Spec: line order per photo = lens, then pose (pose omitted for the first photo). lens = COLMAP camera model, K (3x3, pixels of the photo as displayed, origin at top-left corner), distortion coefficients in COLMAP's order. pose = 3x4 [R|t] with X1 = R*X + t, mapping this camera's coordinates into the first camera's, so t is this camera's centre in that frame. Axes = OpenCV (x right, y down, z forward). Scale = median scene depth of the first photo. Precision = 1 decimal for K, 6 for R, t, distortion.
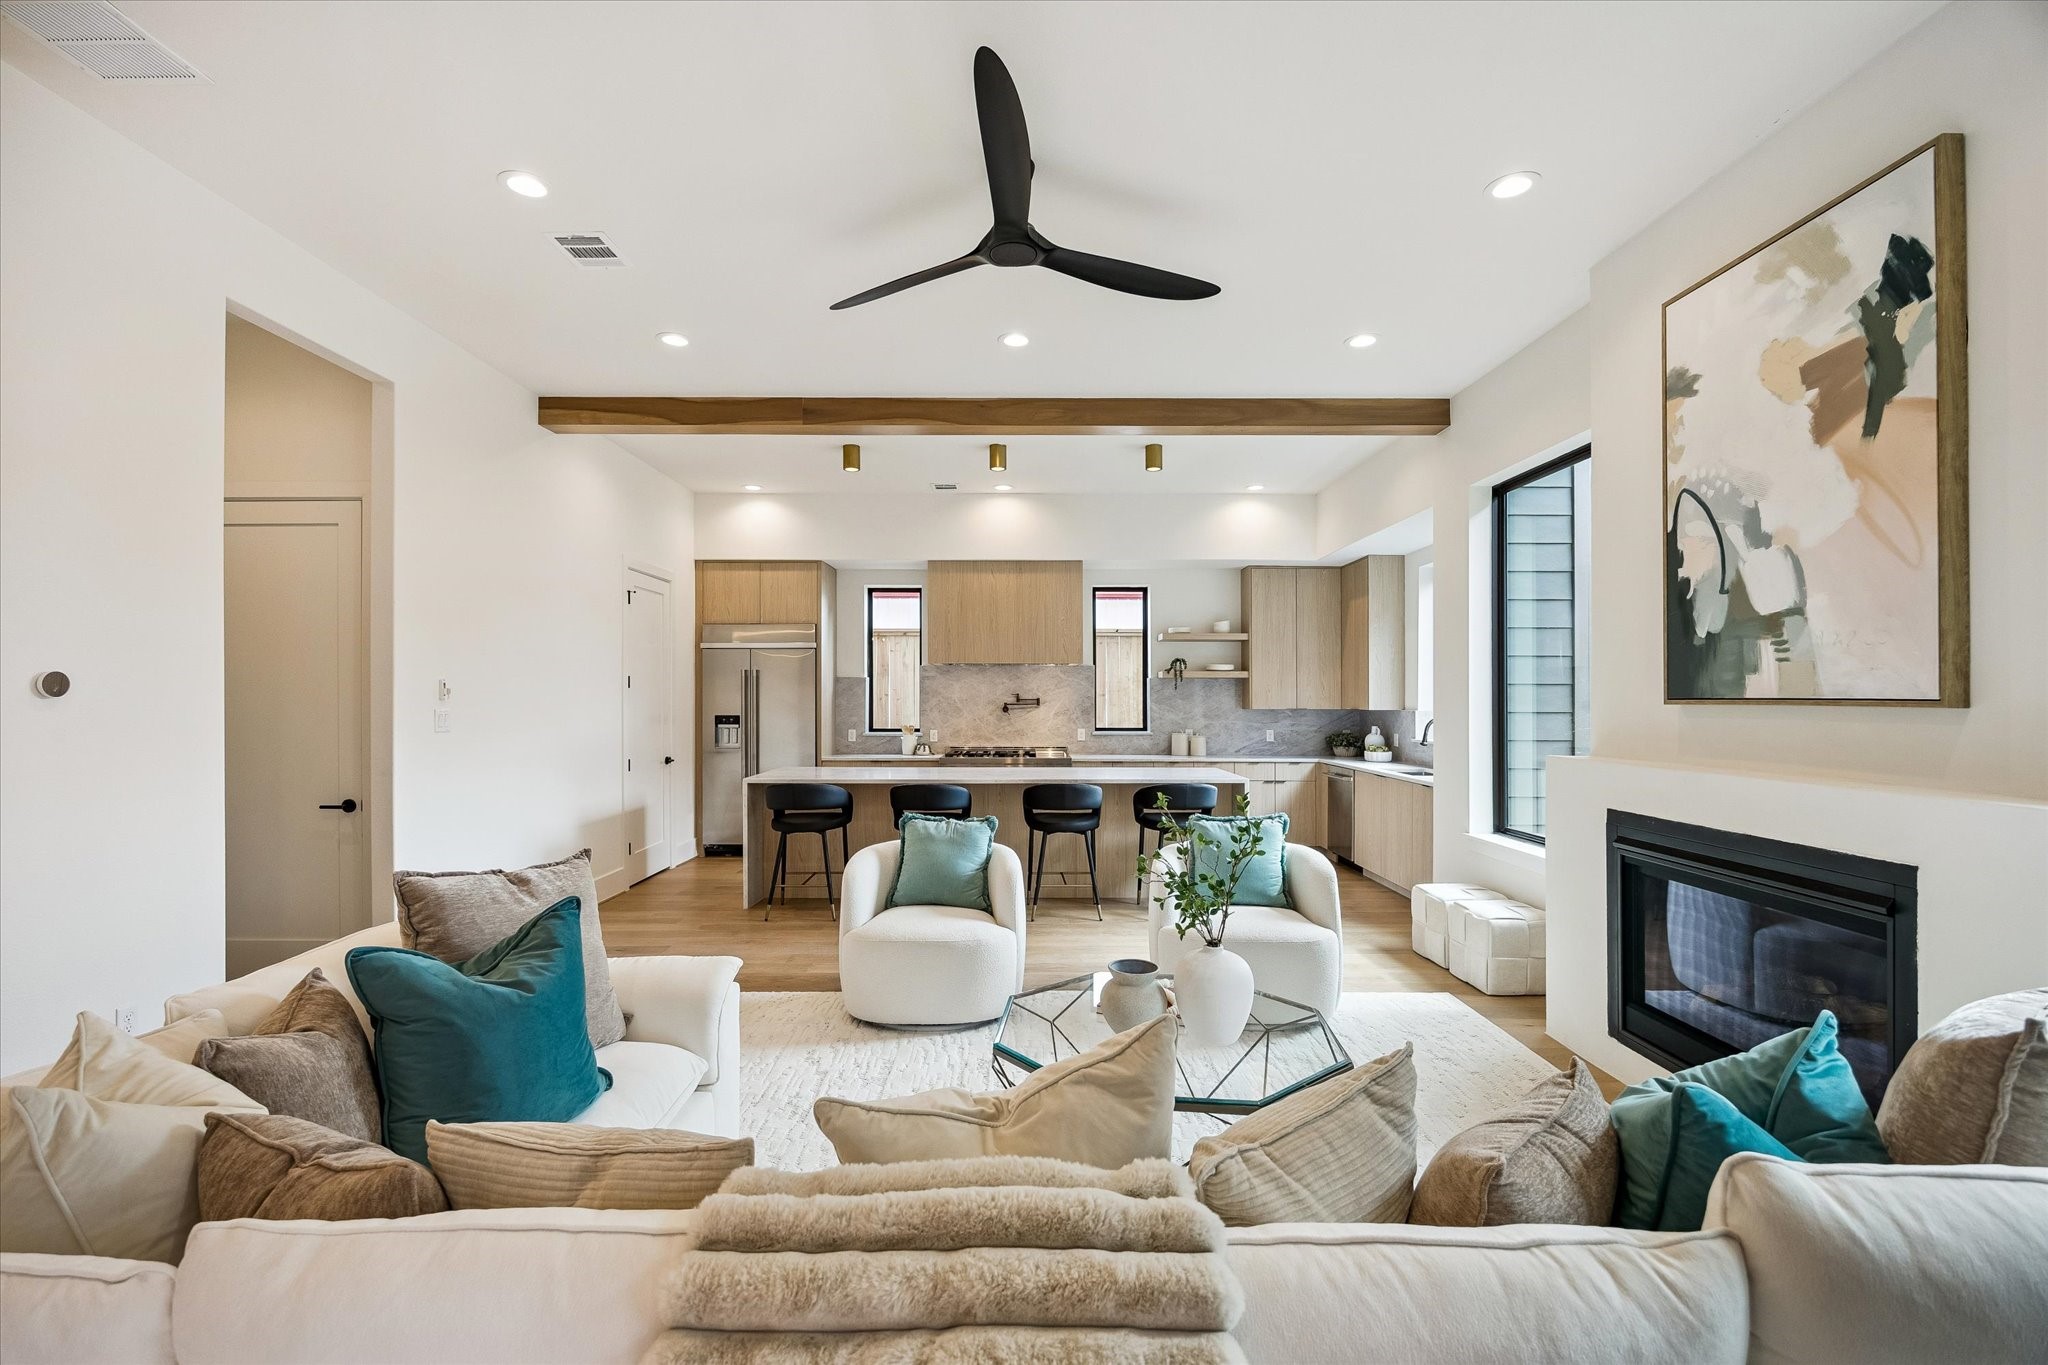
lens RADIAL K [[870.7, 0, 1027.7], [0, 870.7, 689.4], [0, 0, 1]] dist [-0.002796, -0.000315]
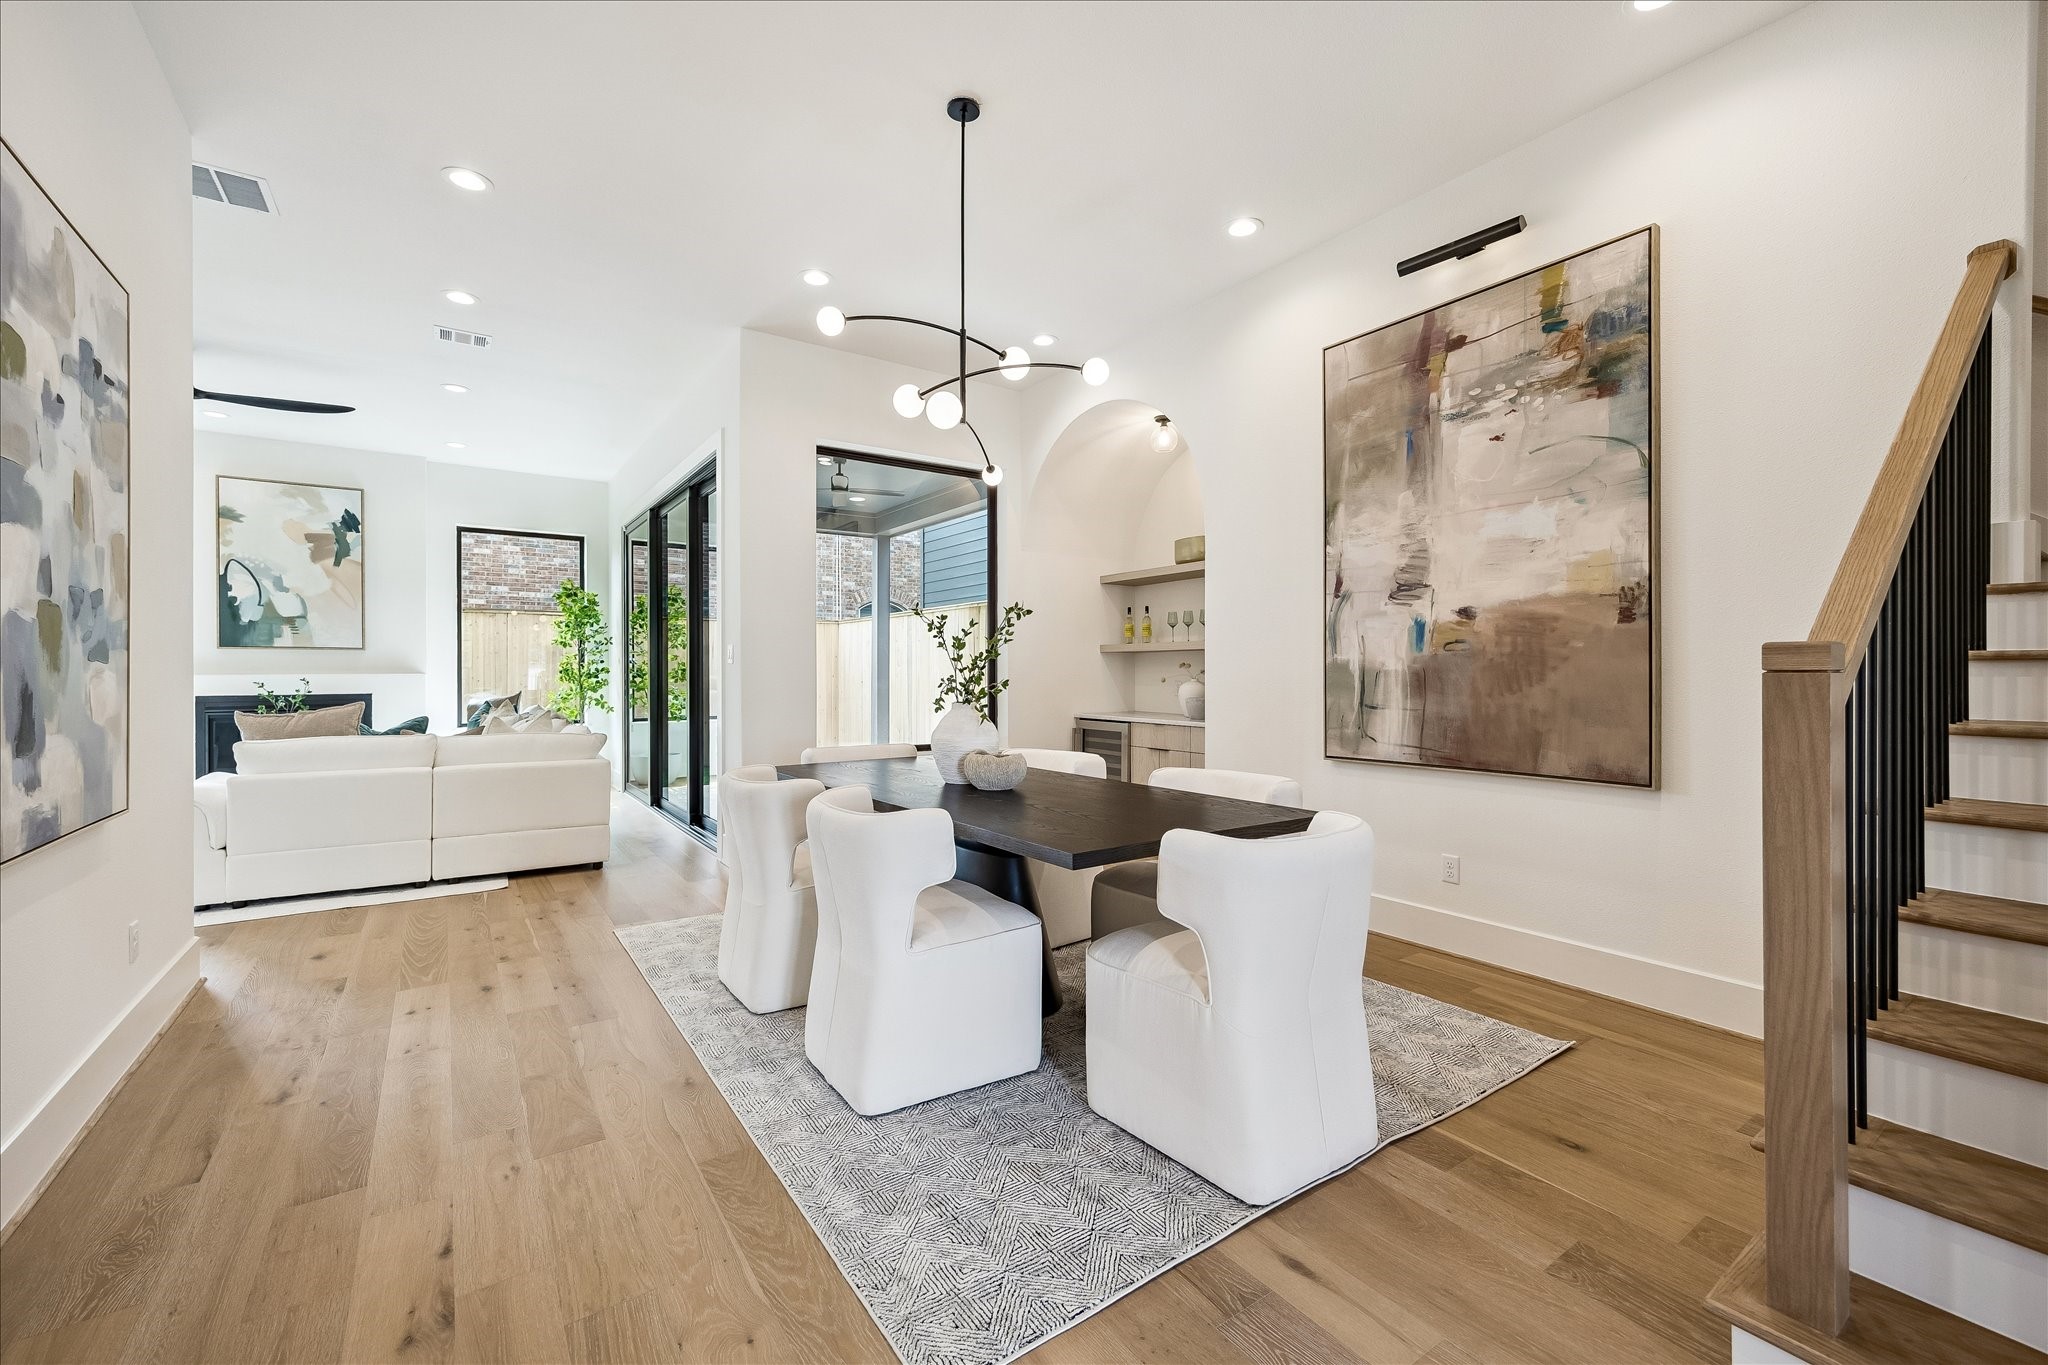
lens RADIAL K [[842.9, 0, 1027.4], [0, 842.9, 671.8], [0, 0, 1]] dist [0.006332, -0.000022]
pose [[-0.564698, -0.000915, 0.825297, -1.245859], [-0.004745, 0.999986, -0.002137, 0.038733], [-0.825284, -0.005123, -0.564695, 0.263317]]
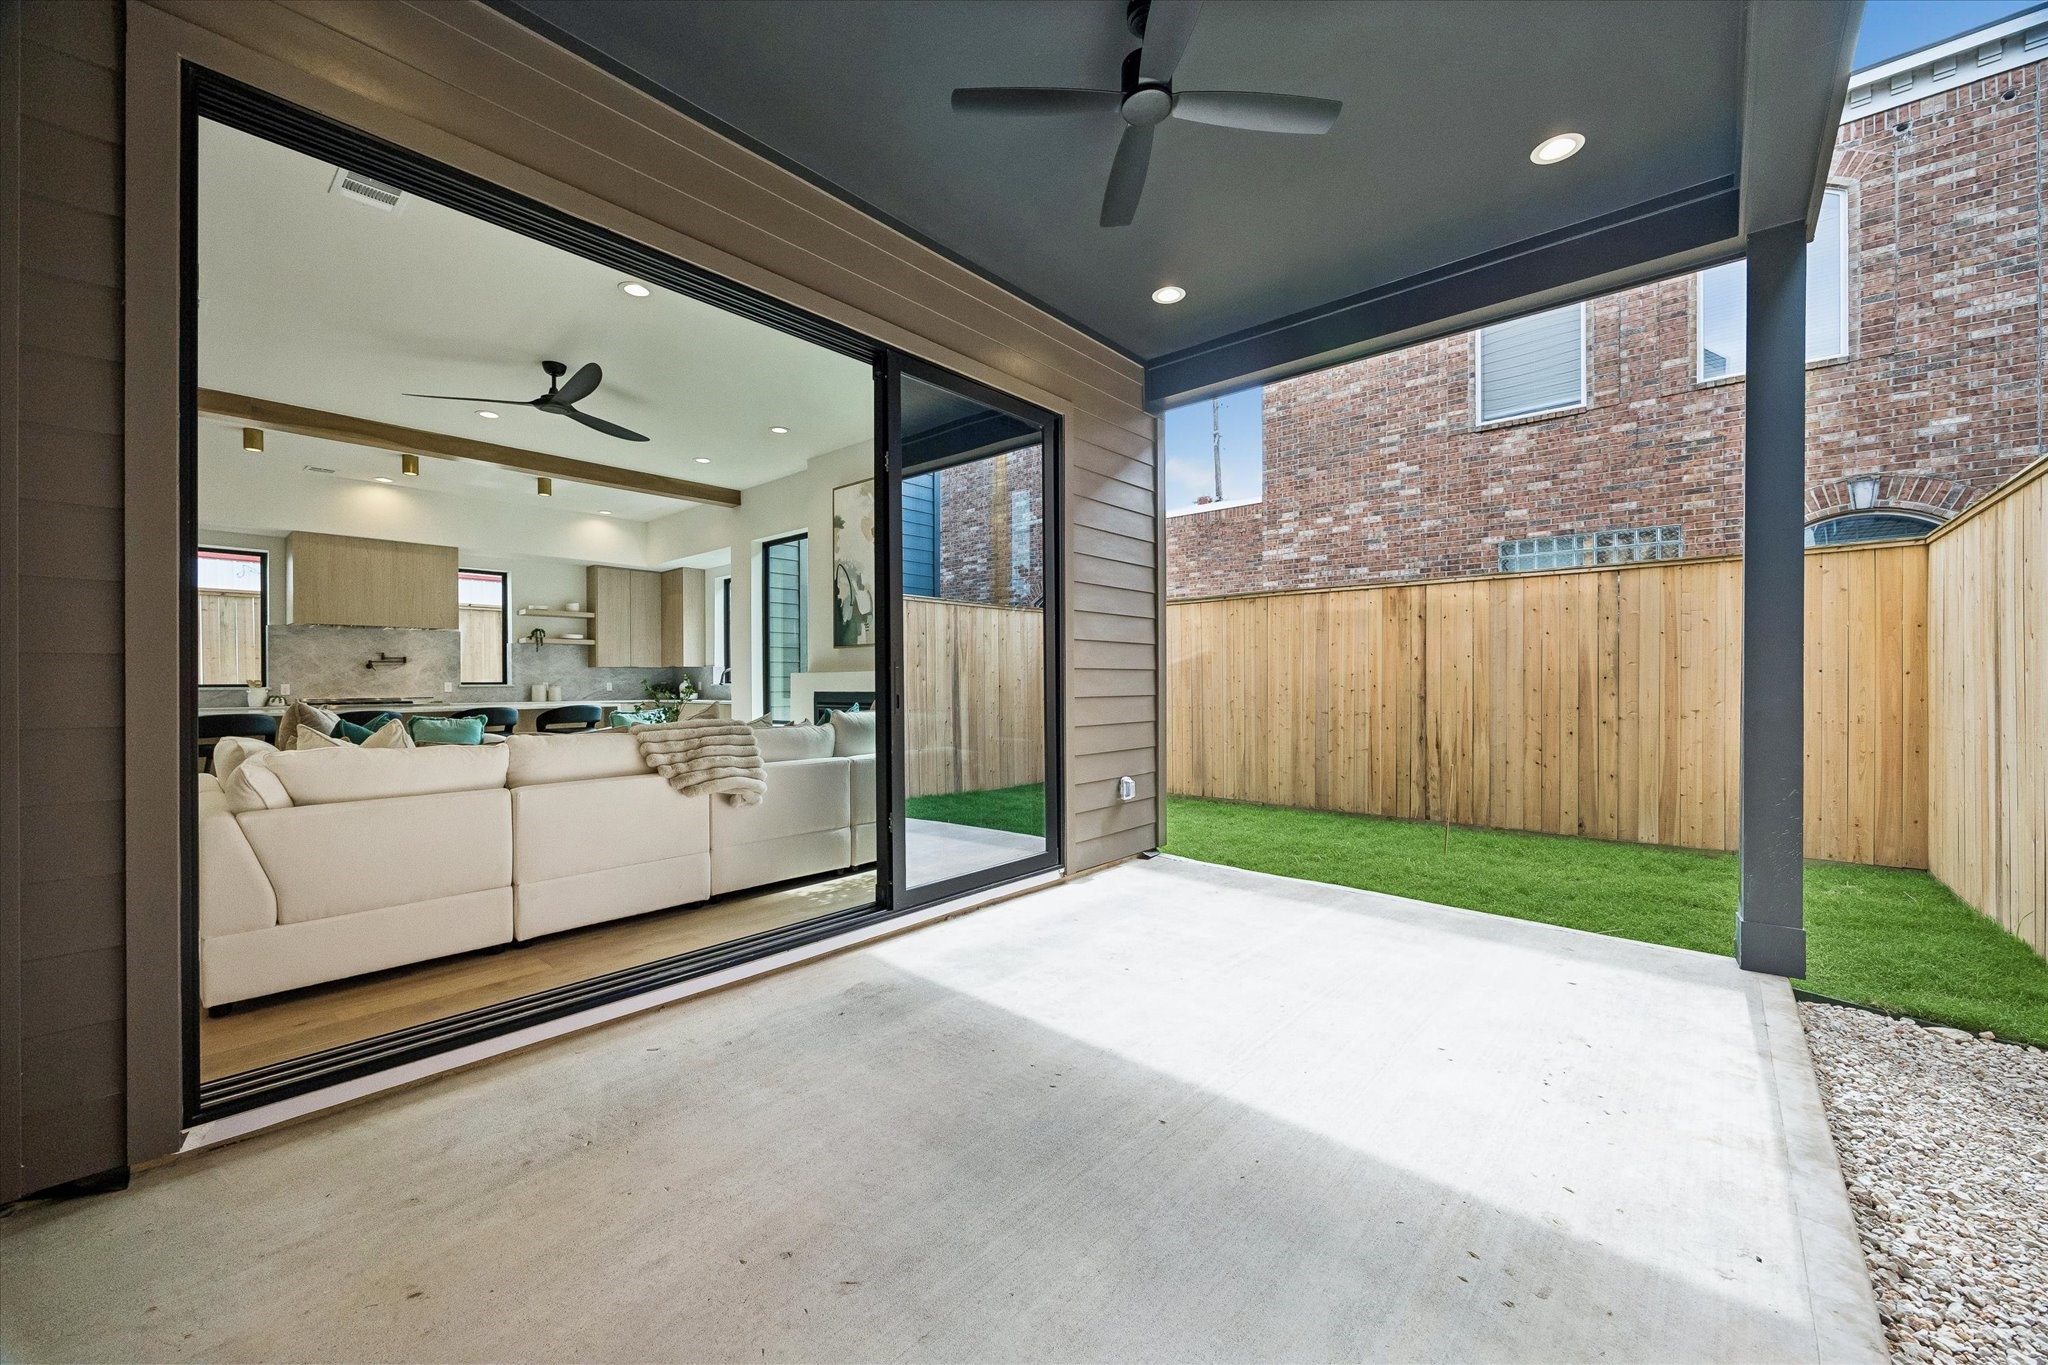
lens RADIAL K [[783.9, 0, 1024.0], [0, 783.9, 682.5], [0, 0, 1]] dist [-0.001804, -0.000020]
pose [[0.663579, -0.006005, 0.748082, -0.318633], [0.000771, 0.999973, 0.007343, 0.052943], [-0.748106, -0.004296, 0.663566, -0.487876]]
